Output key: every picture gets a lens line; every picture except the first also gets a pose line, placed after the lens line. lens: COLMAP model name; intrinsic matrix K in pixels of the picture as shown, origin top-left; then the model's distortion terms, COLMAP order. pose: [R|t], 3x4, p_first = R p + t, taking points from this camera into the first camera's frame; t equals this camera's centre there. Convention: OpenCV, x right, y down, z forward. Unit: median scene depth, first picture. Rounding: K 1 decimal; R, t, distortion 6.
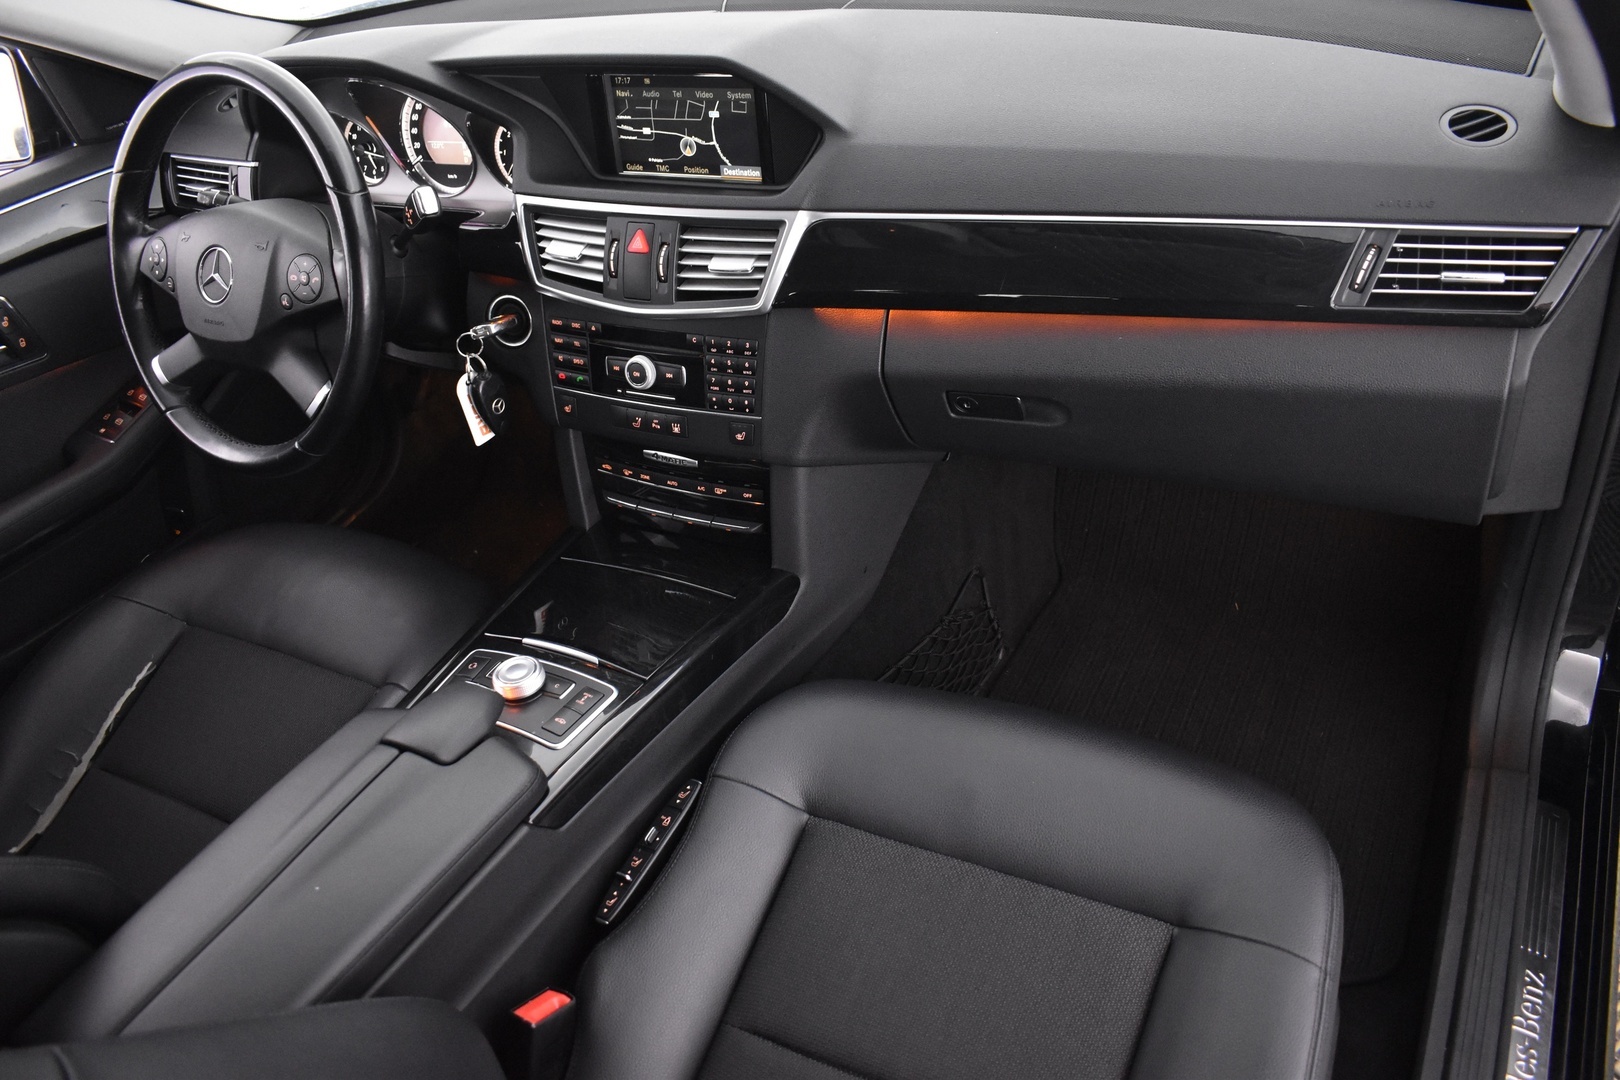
lens RADIAL K [[1274.9, 0, 802.1], [0, 1274.9, 528.7], [0, 0, 1]] dist [-0.098832, 0.019322]
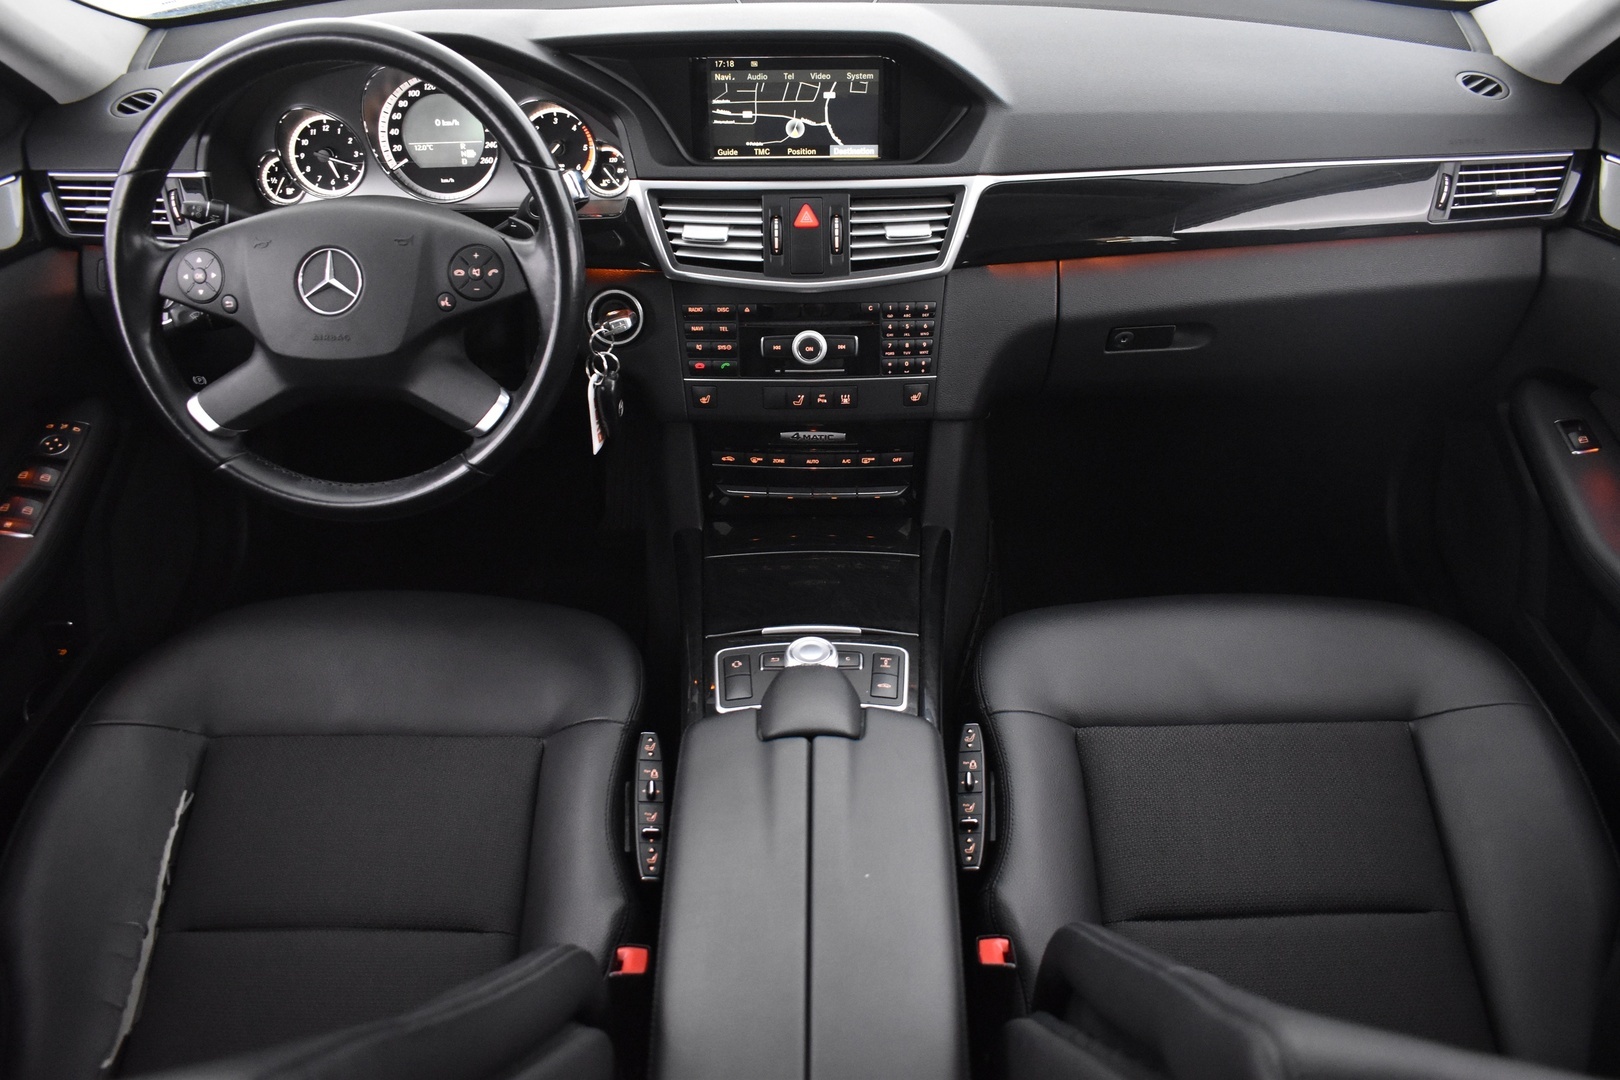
lens RADIAL K [[1274.9, 0, 817.9], [0, 1274.9, 530.0], [0, 0, 1]] dist [-0.098832, 0.019322]
pose [[0.874136, -0.158078, 0.459237, -0.596249], [0.181200, 0.983425, -0.006393, 0.025703], [-0.450615, 0.088802, 0.888291, 0.117031]]
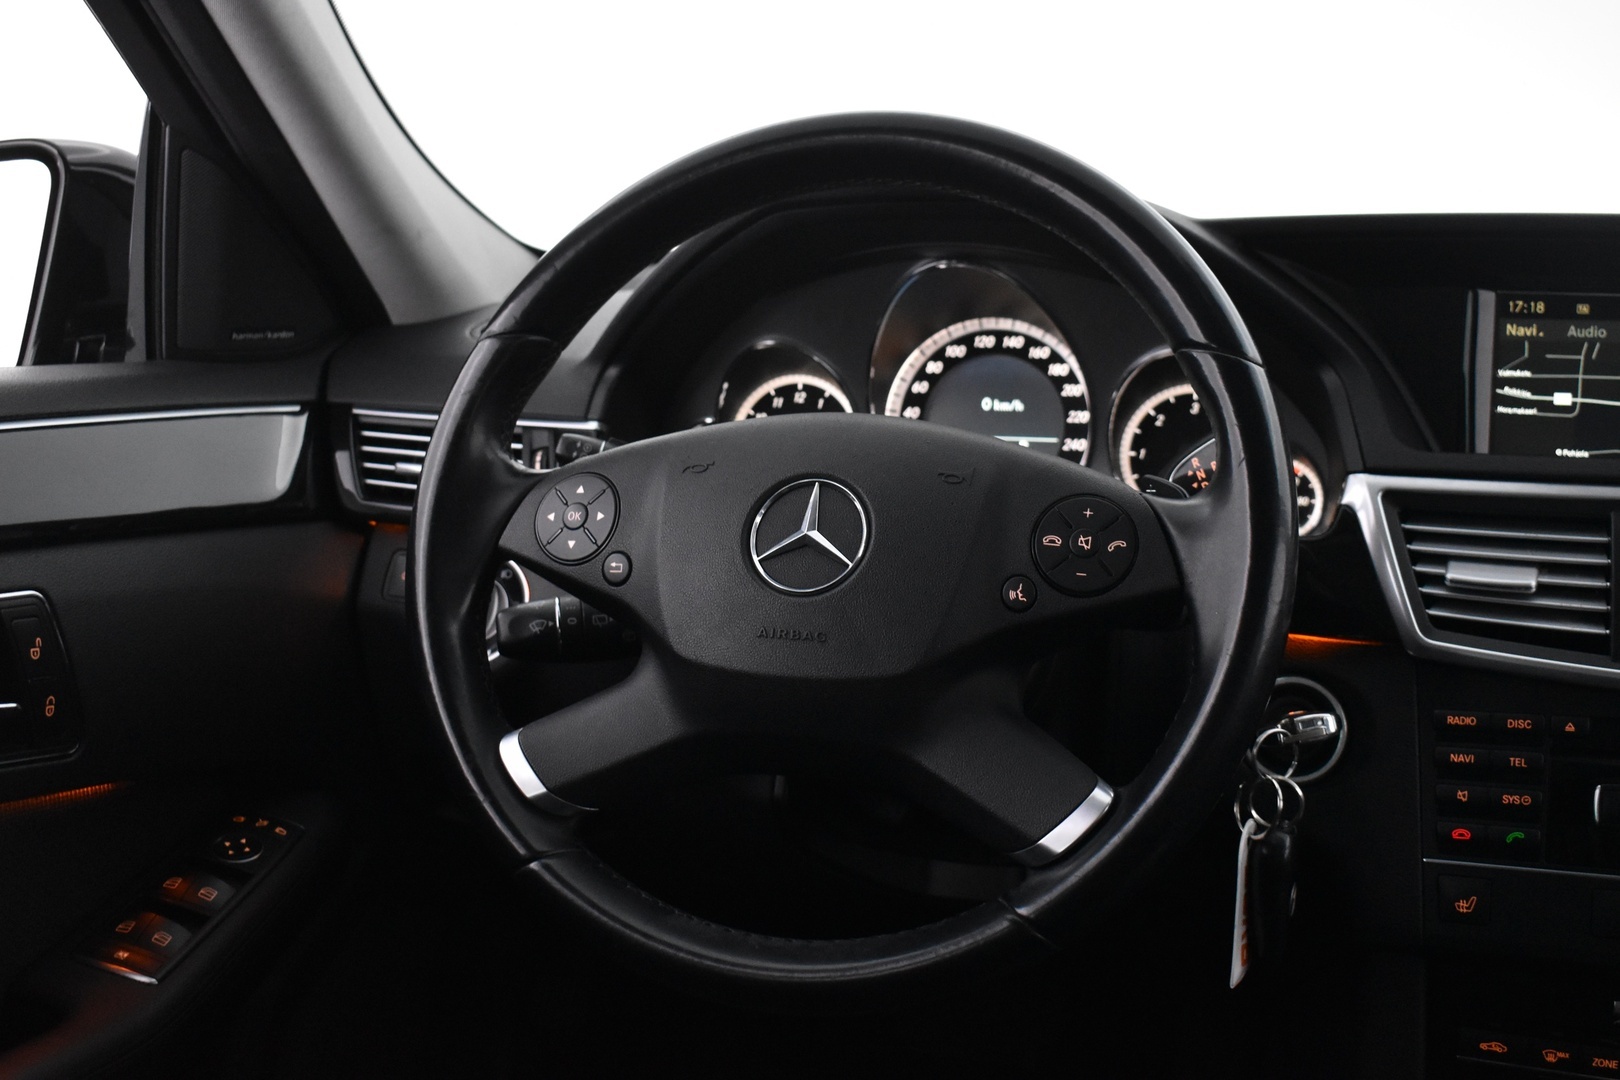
lens RADIAL K [[1944.2, 0, 817.7], [0, 1944.2, 506.8], [0, 0, 1]] dist [-0.056916, 0.000000]
pose [[0.970953, 0.109418, 0.212787, -0.616923], [0.001100, 0.887263, -0.461263, 0.110121], [-0.239268, 0.448099, 0.861370, 0.389103]]
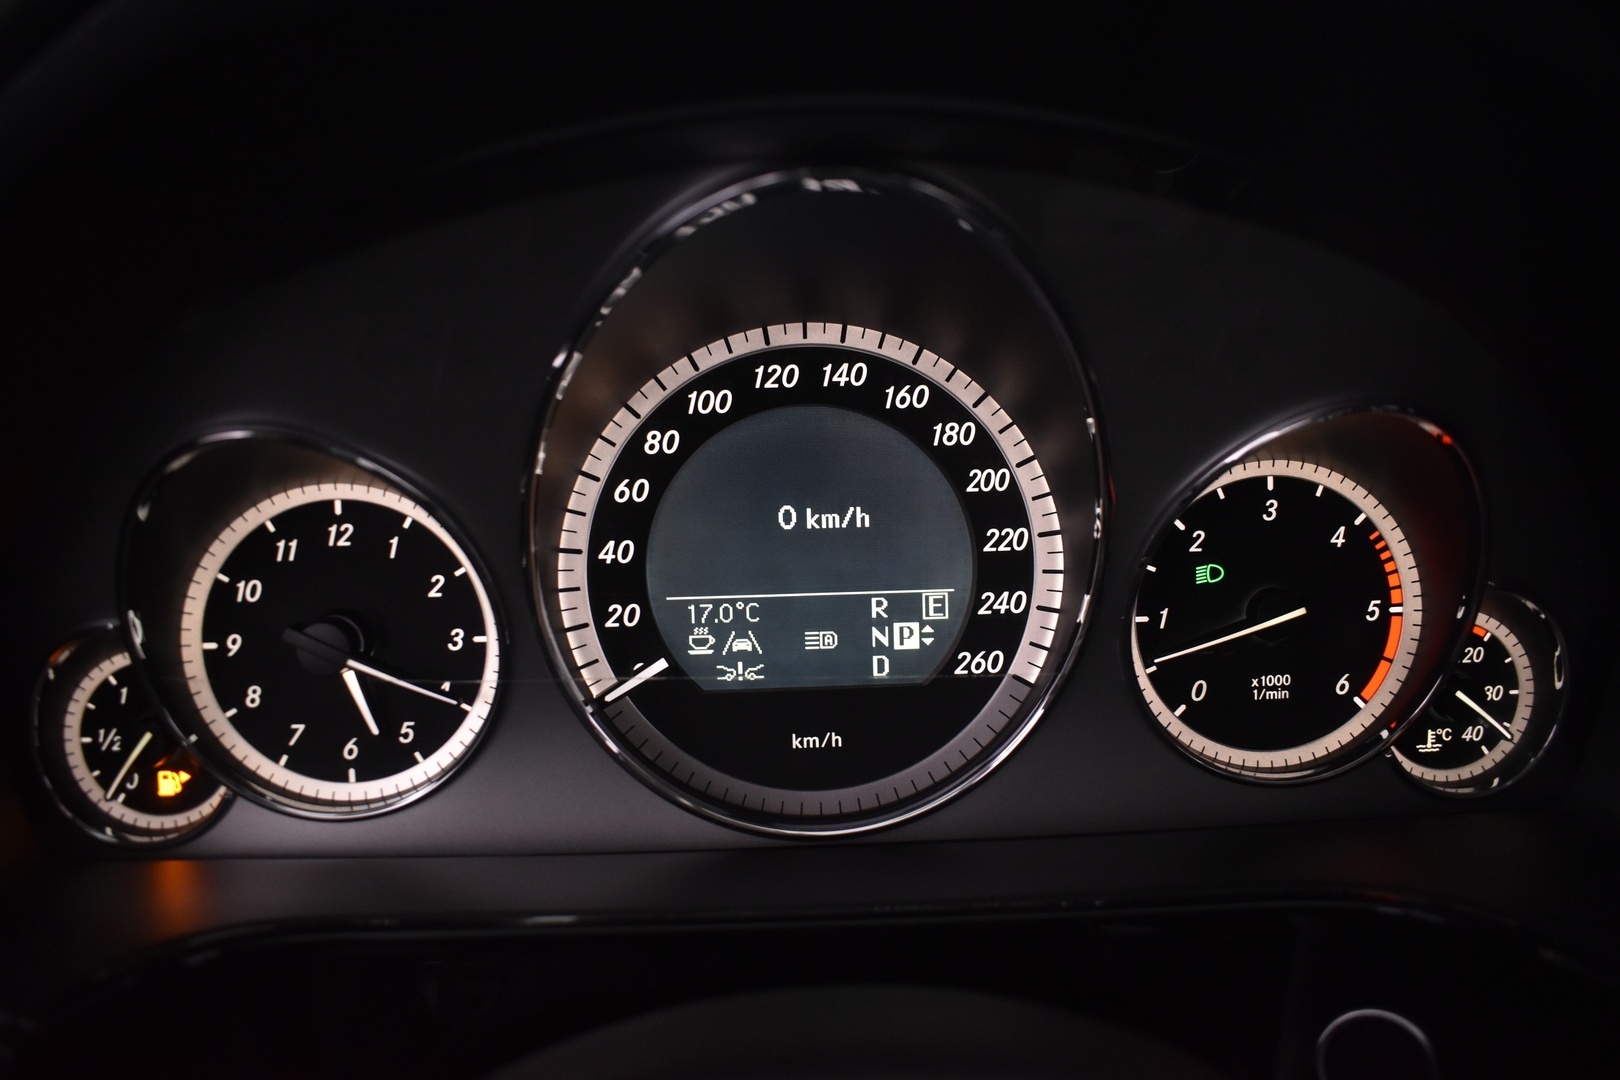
lens RADIAL K [[1274.9, 0, 805.0], [0, 1274.9, 540.3], [0, 0, 1]] dist [-0.098832, 0.019322]
pose [[0.851977, -0.011554, 0.523452, -0.477420], [0.210006, 0.923354, -0.321427, -0.286557], [-0.479618, 0.383776, 0.789103, 0.959663]]
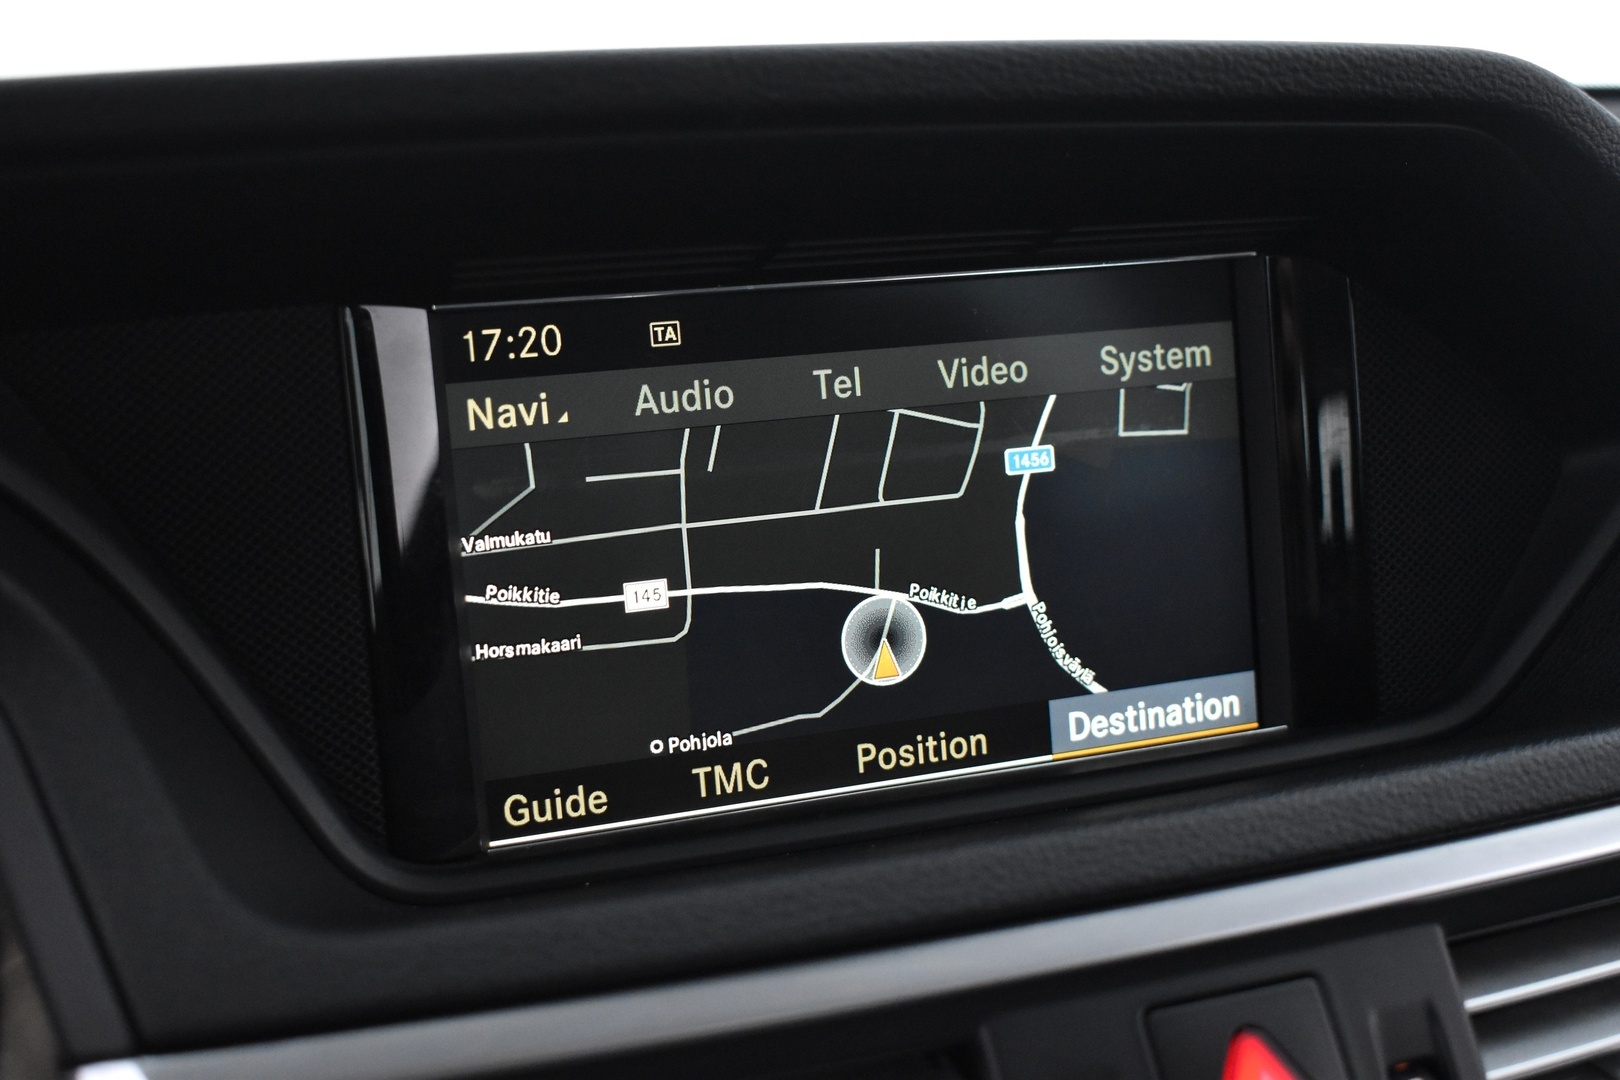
lens RADIAL K [[2132.5, 0, 813.3], [0, 2132.5, 541.4], [0, 0, 1]] dist [-0.063609, 0.000000]
pose [[0.663136, -0.041957, 0.747322, -0.351448], [0.390215, 0.871392, -0.297334, -0.221427], [-0.638736, 0.488790, 0.594223, 0.803388]]
